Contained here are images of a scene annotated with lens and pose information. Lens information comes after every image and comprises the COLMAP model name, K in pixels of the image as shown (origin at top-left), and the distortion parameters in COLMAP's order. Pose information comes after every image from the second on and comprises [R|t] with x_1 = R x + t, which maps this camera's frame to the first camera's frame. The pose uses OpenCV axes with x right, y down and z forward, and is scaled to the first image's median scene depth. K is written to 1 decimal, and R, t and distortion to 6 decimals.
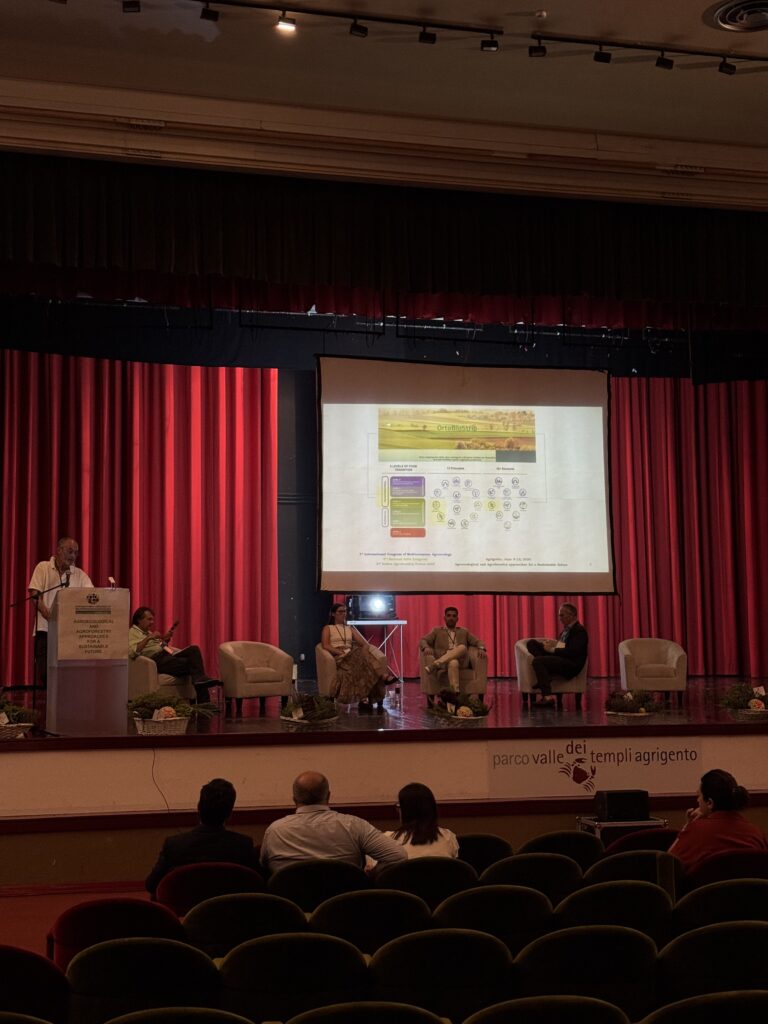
lens RADIAL K [[1428.7, 0, 384.0], [0, 1428.7, 512.0], [0, 0, 1]] dist [0.215280, -0.406868]
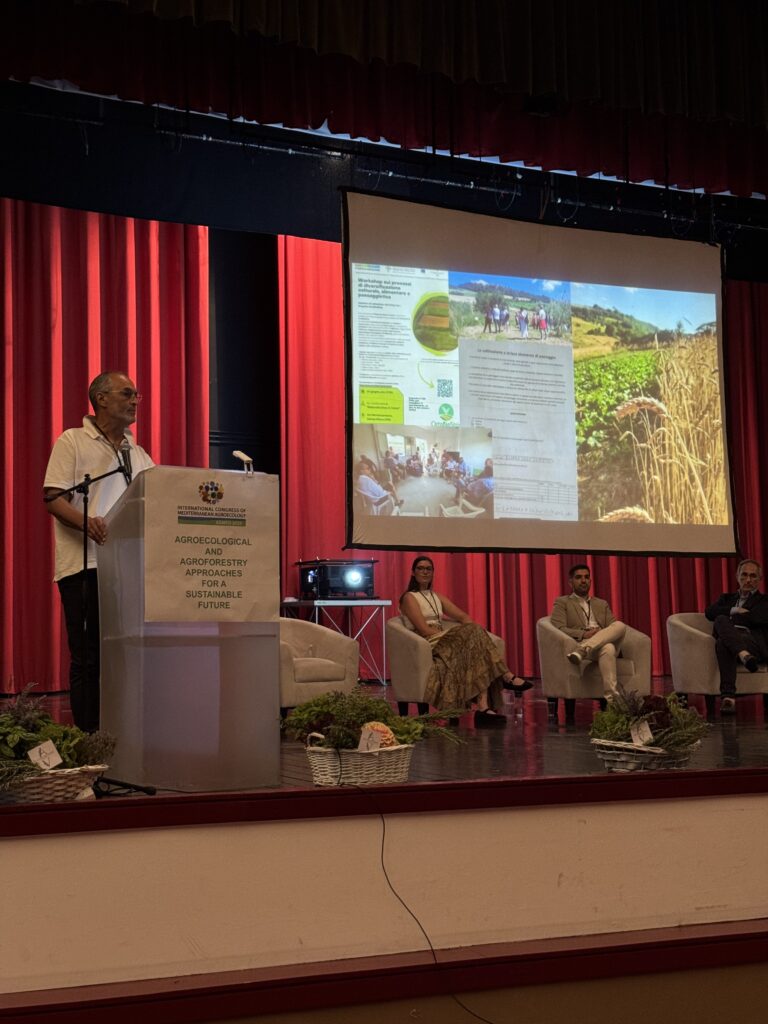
lens RADIAL K [[1428.7, 0, 384.0], [0, 1428.7, 512.0], [0, 0, 1]] dist [0.215280, -0.406868]
pose [[0.982359, 0.009885, 0.186746, -0.168552], [-0.008393, 0.999926, -0.008776, 0.050635], [-0.186819, 0.007054, 0.982369, 0.385542]]
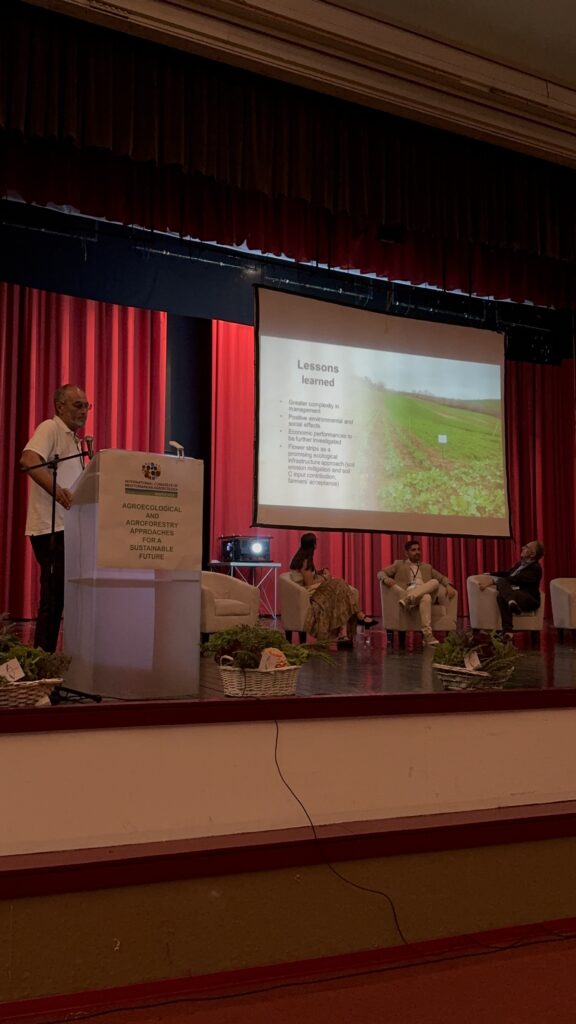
lens RADIAL K [[873.9, 0, 288.0], [0, 873.9, 512.0], [0, 0, 1]] dist [0.202909, -0.380542]
pose [[0.979070, 0.033672, 0.200721, -0.158423], [-0.032428, 0.999429, -0.009485, 0.057290], [-0.200926, 0.002777, 0.979603, 0.449493]]
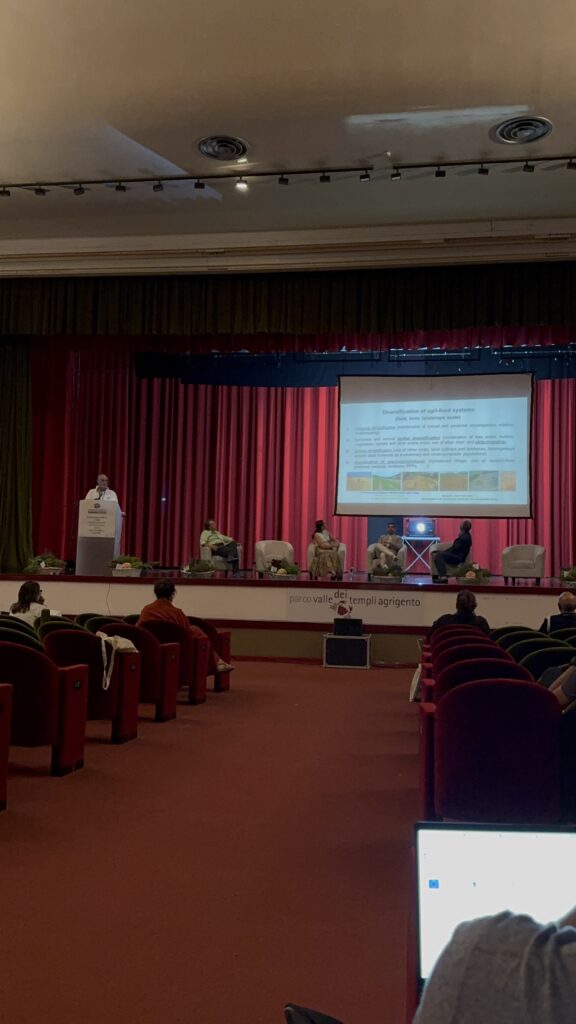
lens RADIAL K [[873.9, 0, 288.0], [0, 873.9, 512.0], [0, 0, 1]] dist [0.202909, -0.380542]
pose [[0.909364, 0.002931, -0.415992, 0.371825], [0.006813, 0.999736, 0.021936, 0.032241], [0.415947, -0.022782, 0.909104, 0.029971]]
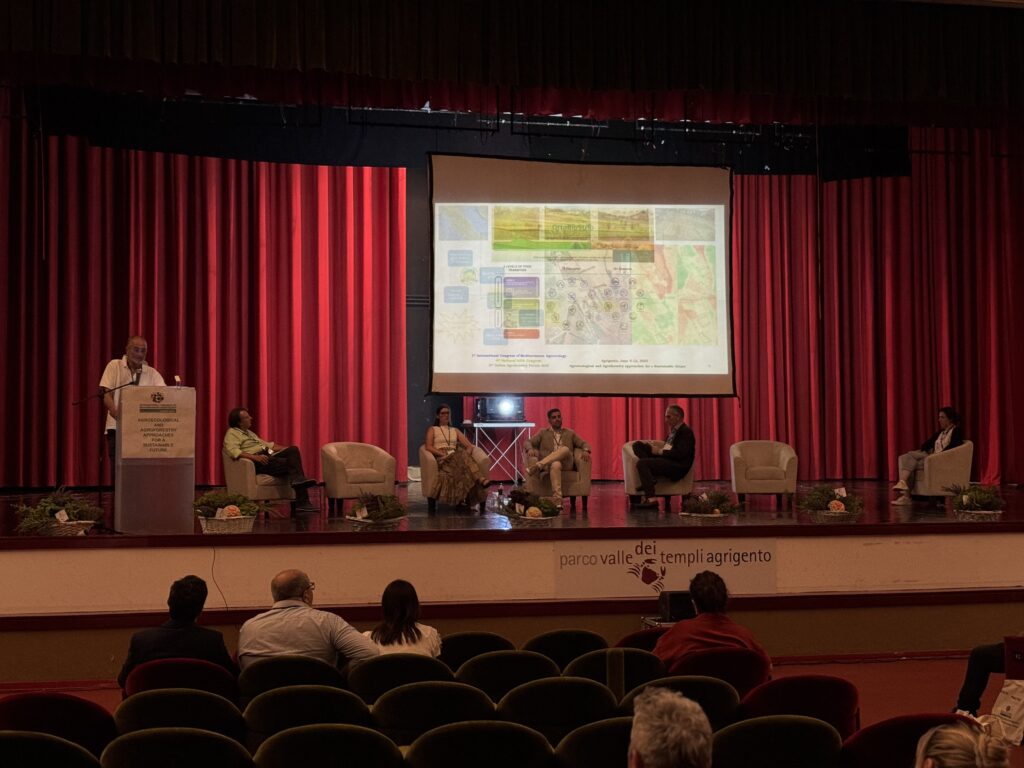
lens RADIAL K [[1428.7, 0, 512.0], [0, 1428.7, 384.0], [0, 0, 1]] dist [0.215280, -0.406868]
pose [[0.998809, 0.001716, -0.048753, 0.065769], [0.000562, 0.998910, 0.046669, 0.003319], [0.048779, -0.046641, 0.997720, 0.012117]]
